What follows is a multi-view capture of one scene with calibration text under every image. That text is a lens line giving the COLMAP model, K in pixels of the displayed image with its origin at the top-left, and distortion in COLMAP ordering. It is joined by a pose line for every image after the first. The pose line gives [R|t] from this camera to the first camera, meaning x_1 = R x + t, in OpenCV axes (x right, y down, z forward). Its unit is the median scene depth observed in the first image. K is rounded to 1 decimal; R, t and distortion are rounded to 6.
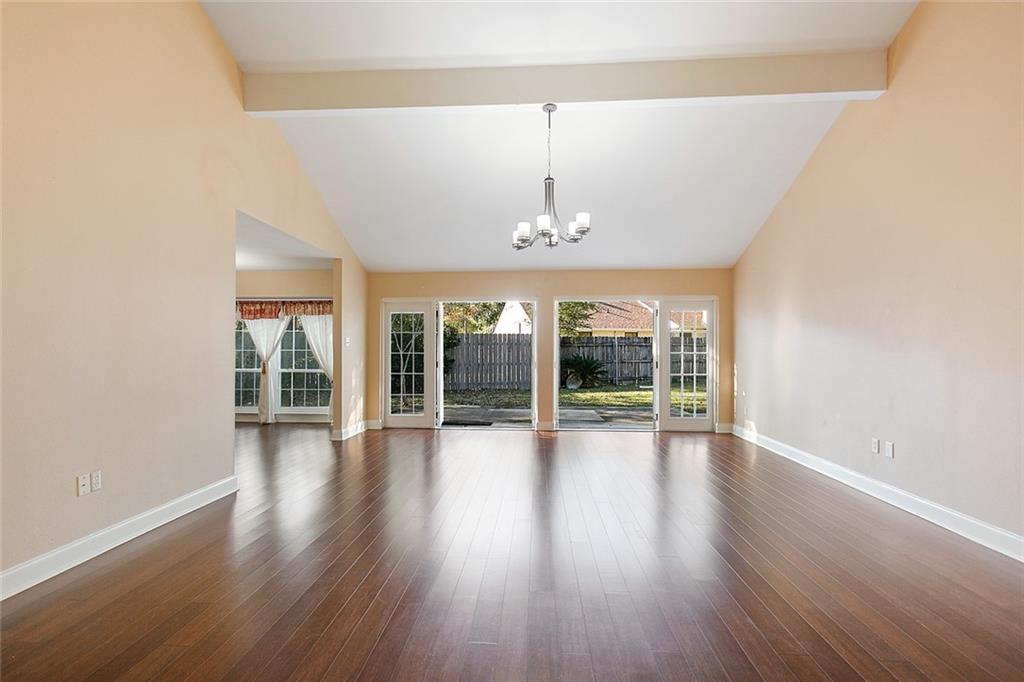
lens RADIAL K [[470.0, 0, 513.9], [0, 470.0, 342.9], [0, 0, 1]] dist [0.011323, -0.000097]
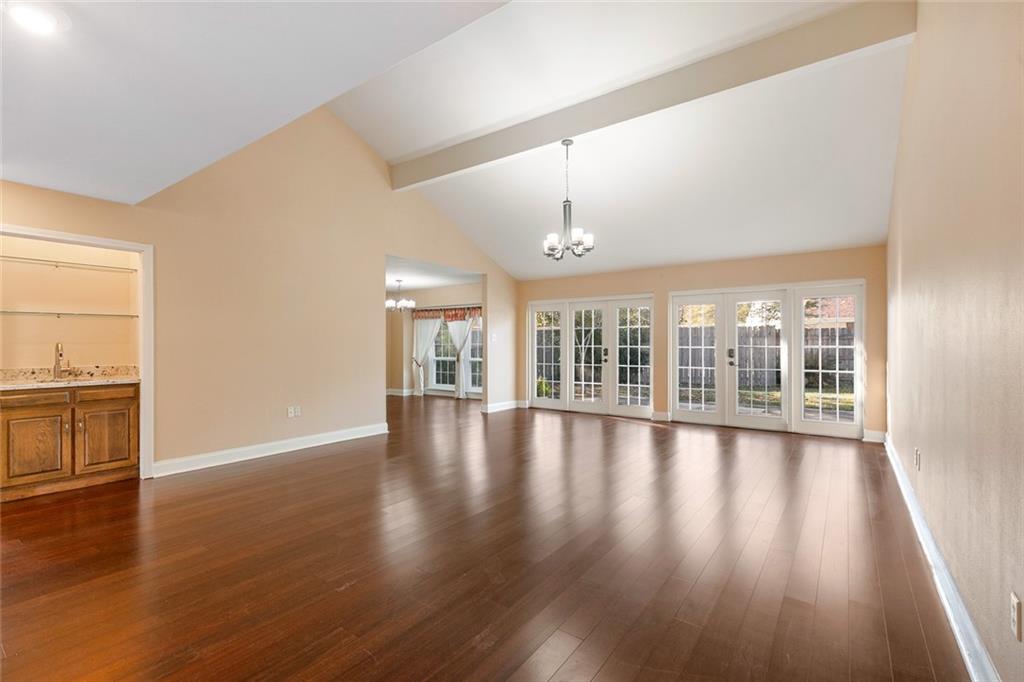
lens RADIAL K [[470.0, 0, 506.4], [0, 470.0, 337.5], [0, 0, 1]] dist [0.011323, -0.000097]
pose [[0.833659, -0.007534, -0.552228, 0.352949], [0.008354, 0.999965, -0.001031, -0.000590], [0.552216, -0.003754, 0.833693, -0.051995]]
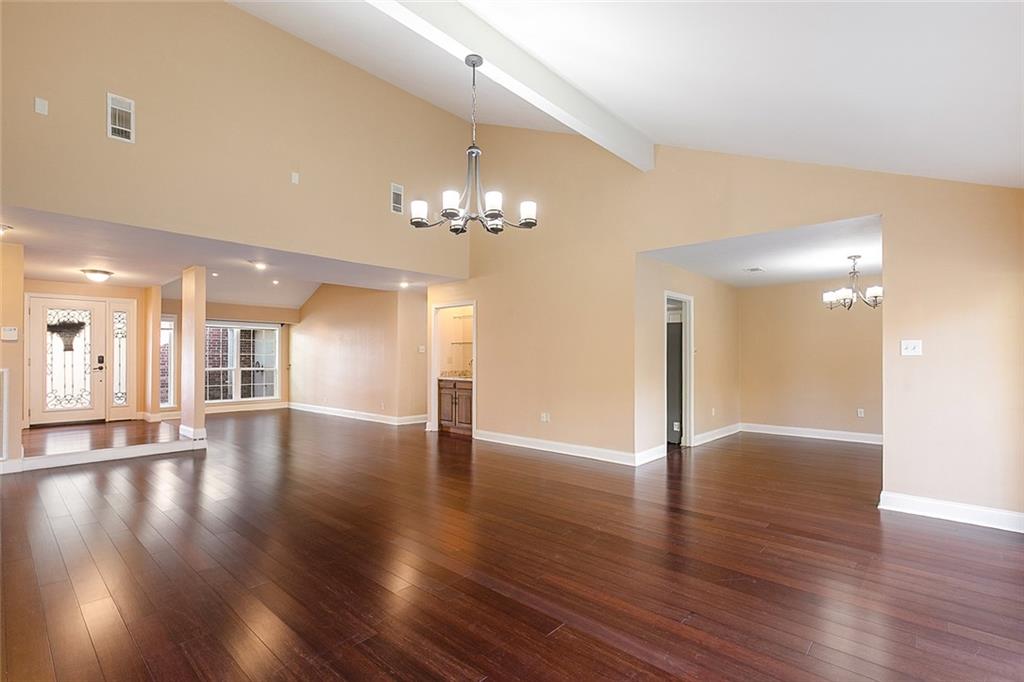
lens RADIAL K [[470.0, 0, 504.1], [0, 470.0, 361.0], [0, 0, 1]] dist [0.011323, -0.000097]
pose [[-0.649247, -0.006215, -0.760552, 0.364750], [0.001600, 0.999953, -0.009537, 0.018284], [0.760576, -0.007408, -0.649206, 0.893045]]
